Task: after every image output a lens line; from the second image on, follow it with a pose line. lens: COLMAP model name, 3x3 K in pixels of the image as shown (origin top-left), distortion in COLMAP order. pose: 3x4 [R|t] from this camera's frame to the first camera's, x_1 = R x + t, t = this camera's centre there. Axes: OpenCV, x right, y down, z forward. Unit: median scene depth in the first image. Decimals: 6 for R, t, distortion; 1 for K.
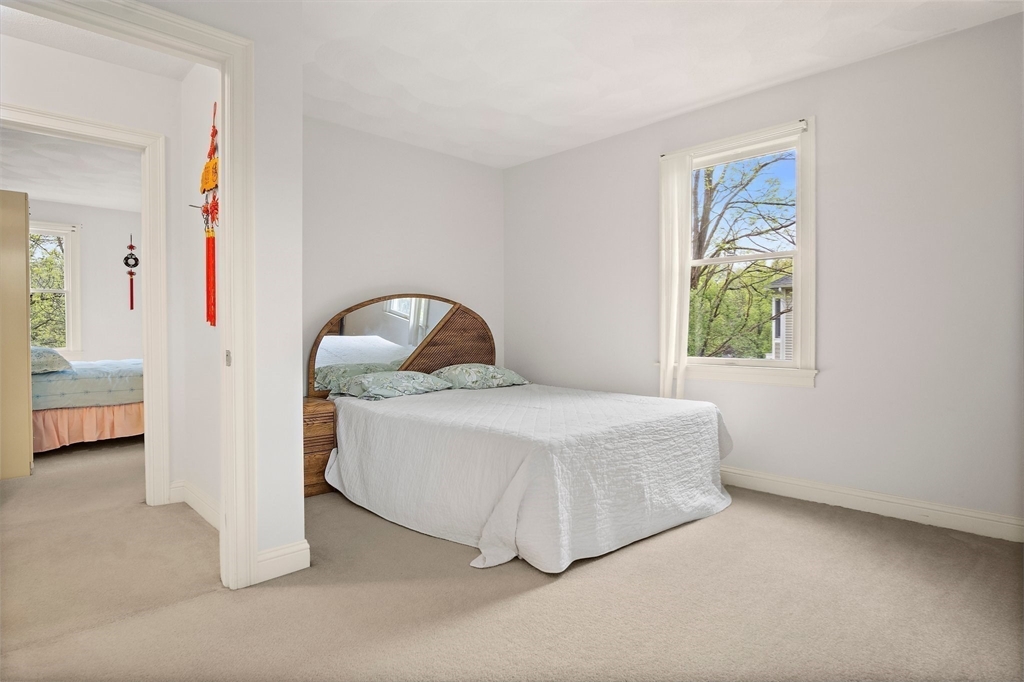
lens RADIAL K [[547.3, 0, 516.4], [0, 547.3, 344.2], [0, 0, 1]] dist [-0.026455, 0.002042]
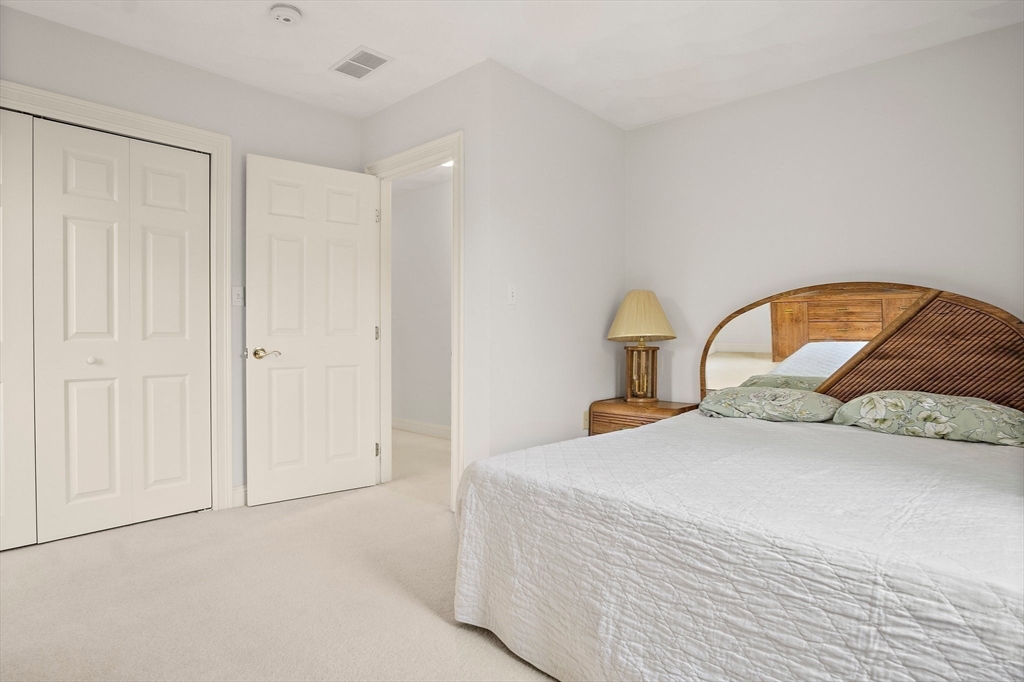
lens RADIAL K [[547.3, 0, 516.4], [0, 547.3, 344.2], [0, 0, 1]] dist [-0.026455, 0.002042]
pose [[0.055013, 0.019173, -0.998302, 0.782342], [-0.026442, 0.999493, 0.017738, -0.024032], [0.998135, 0.025422, 0.055492, 0.878346]]
